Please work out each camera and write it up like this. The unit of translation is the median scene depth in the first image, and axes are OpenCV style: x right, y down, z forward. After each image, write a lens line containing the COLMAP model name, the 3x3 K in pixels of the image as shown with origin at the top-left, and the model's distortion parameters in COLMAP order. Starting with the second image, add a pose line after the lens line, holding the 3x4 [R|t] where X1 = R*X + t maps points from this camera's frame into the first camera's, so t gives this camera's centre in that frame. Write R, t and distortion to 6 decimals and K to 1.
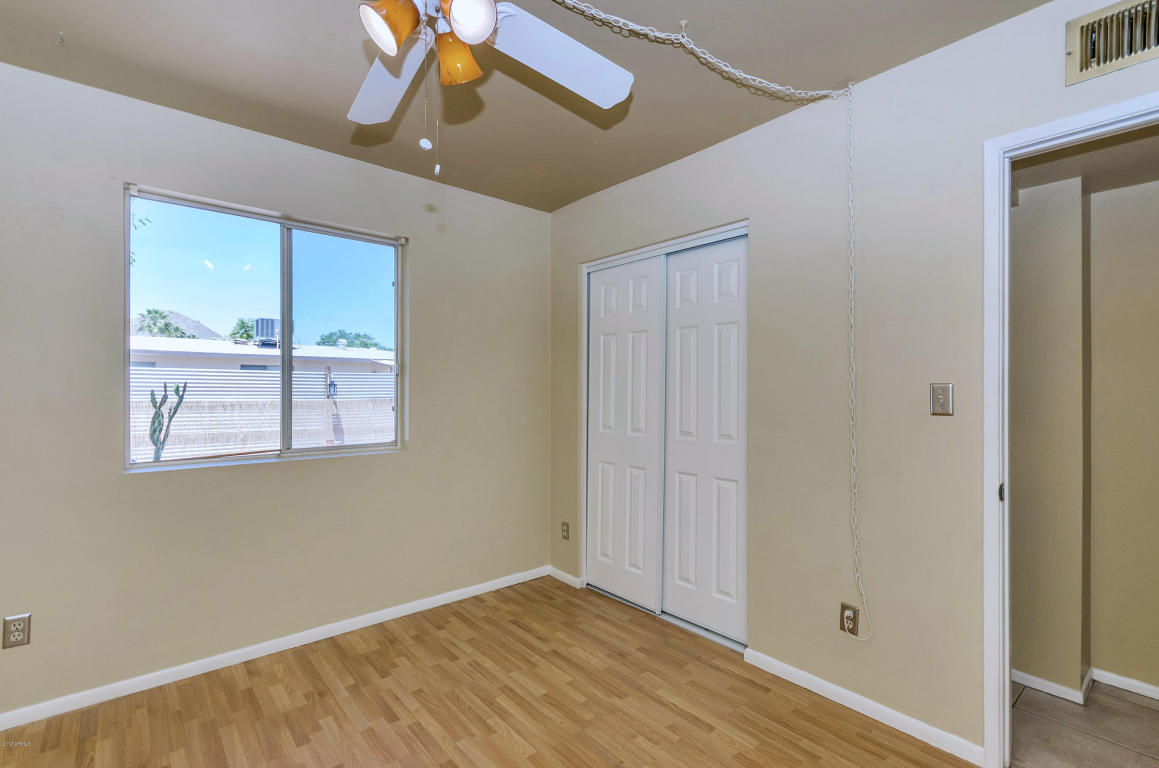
lens RADIAL K [[535.0, 0, 582.0], [0, 535.0, 387.6], [0, 0, 1]] dist [-0.000851, -0.000364]
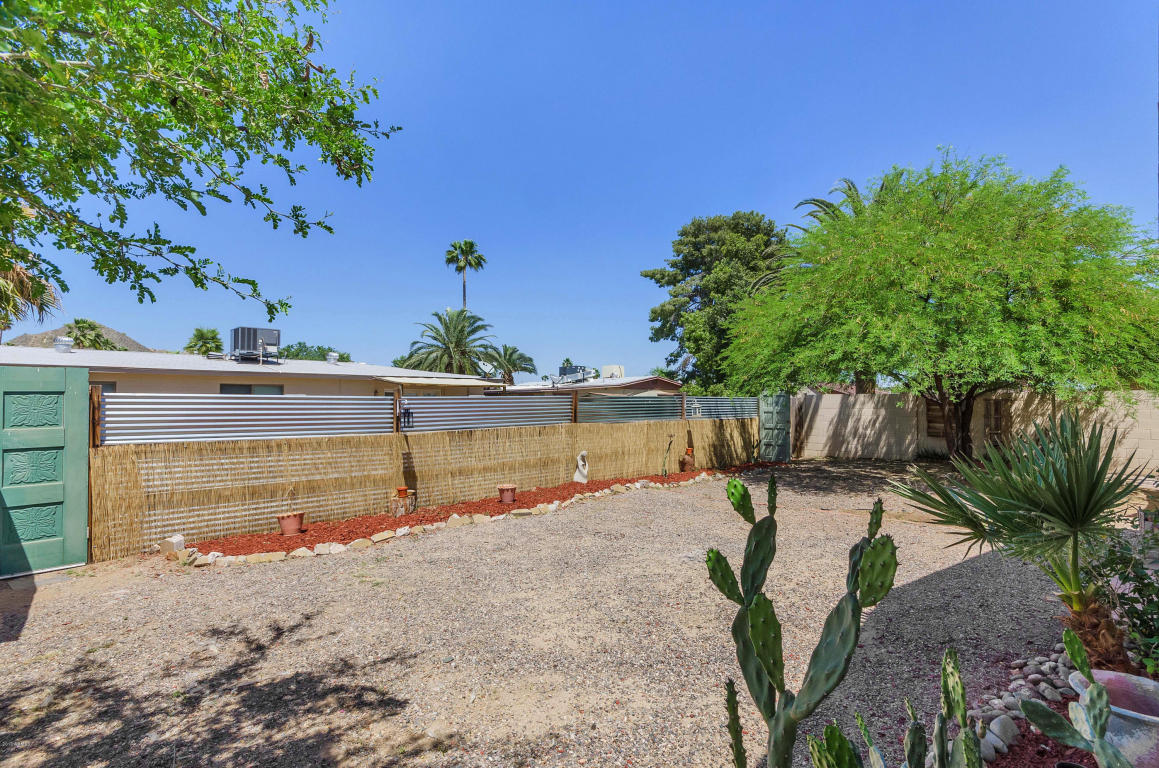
lens RADIAL K [[553.6, 0, 577.0], [0, 553.6, 387.6], [0, 0, 1]] dist [-0.021353, 0.001460]
pose [[0.996692, -0.006374, 0.081016, -0.285351], [0.008493, 0.999630, -0.025837, -0.019237], [-0.080821, 0.026439, 0.996378, 0.212073]]
